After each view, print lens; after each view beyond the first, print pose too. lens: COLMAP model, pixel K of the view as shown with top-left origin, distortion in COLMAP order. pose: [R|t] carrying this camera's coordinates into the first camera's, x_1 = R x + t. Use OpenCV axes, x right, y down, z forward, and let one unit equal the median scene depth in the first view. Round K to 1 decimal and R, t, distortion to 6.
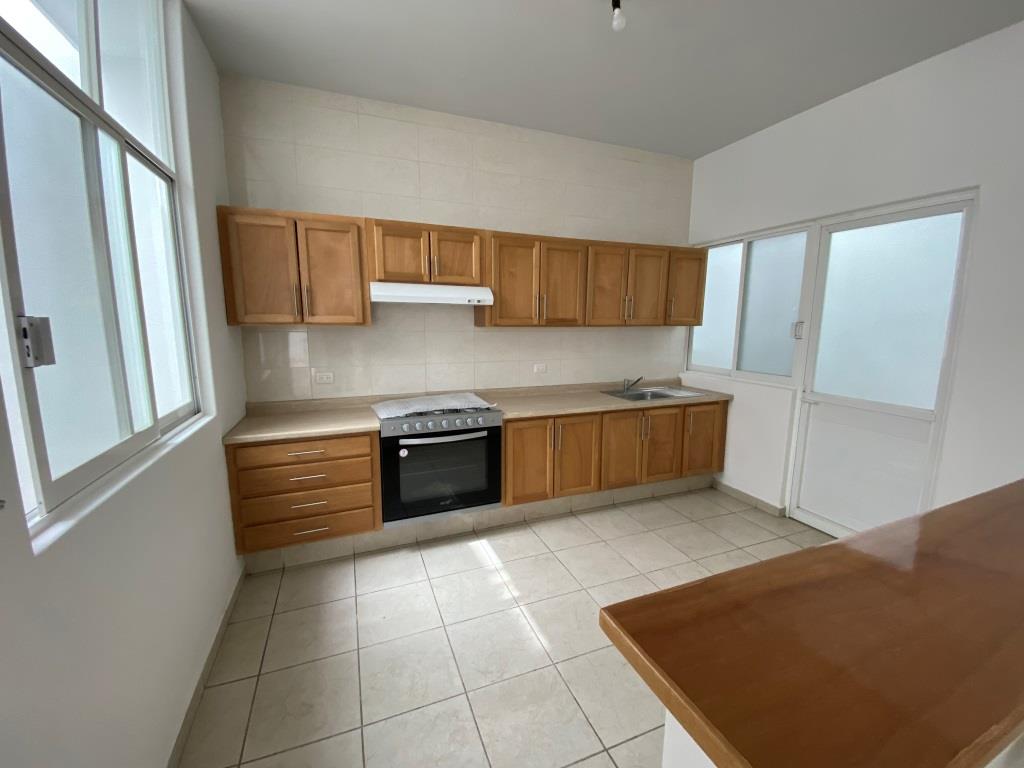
lens RADIAL K [[418.7, 0, 512.0], [0, 418.7, 384.0], [0, 0, 1]] dist [0.041391, -0.030635]
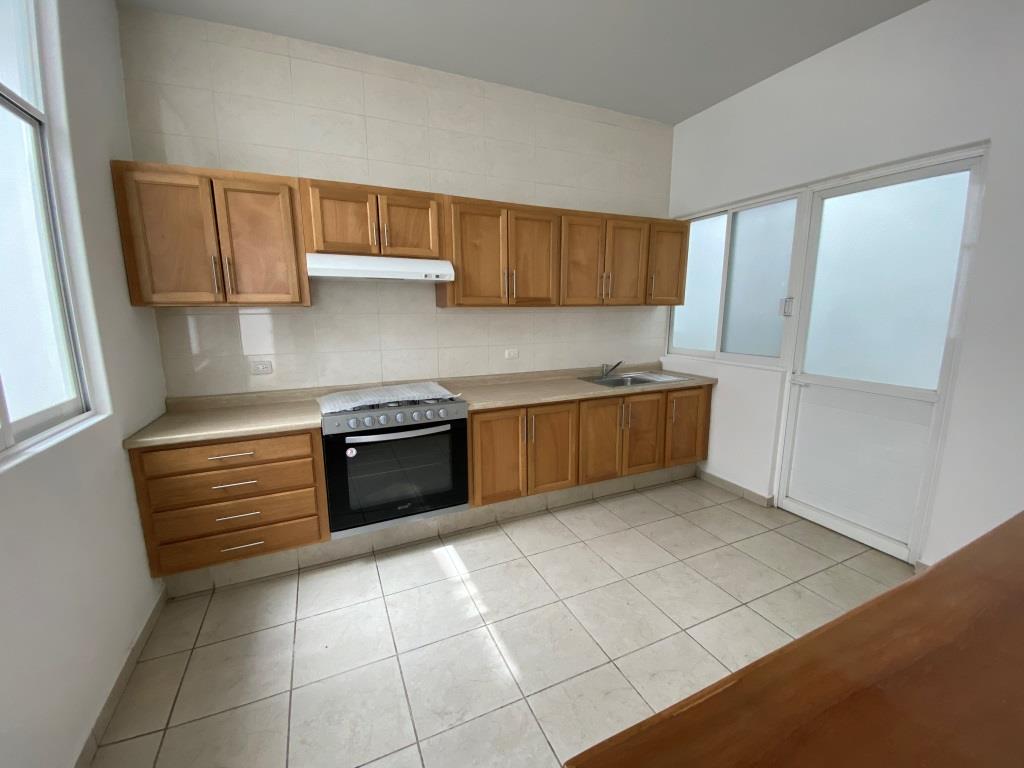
lens RADIAL K [[416.6, 0, 512.4], [0, 416.6, 385.0], [0, 0, 1]] dist [0.029897, -0.024779]
pose [[0.998676, -0.019802, 0.047483, 0.031281], [0.018422, 0.999400, 0.029321, 0.005961], [-0.048035, -0.028408, 0.998442, 0.118648]]
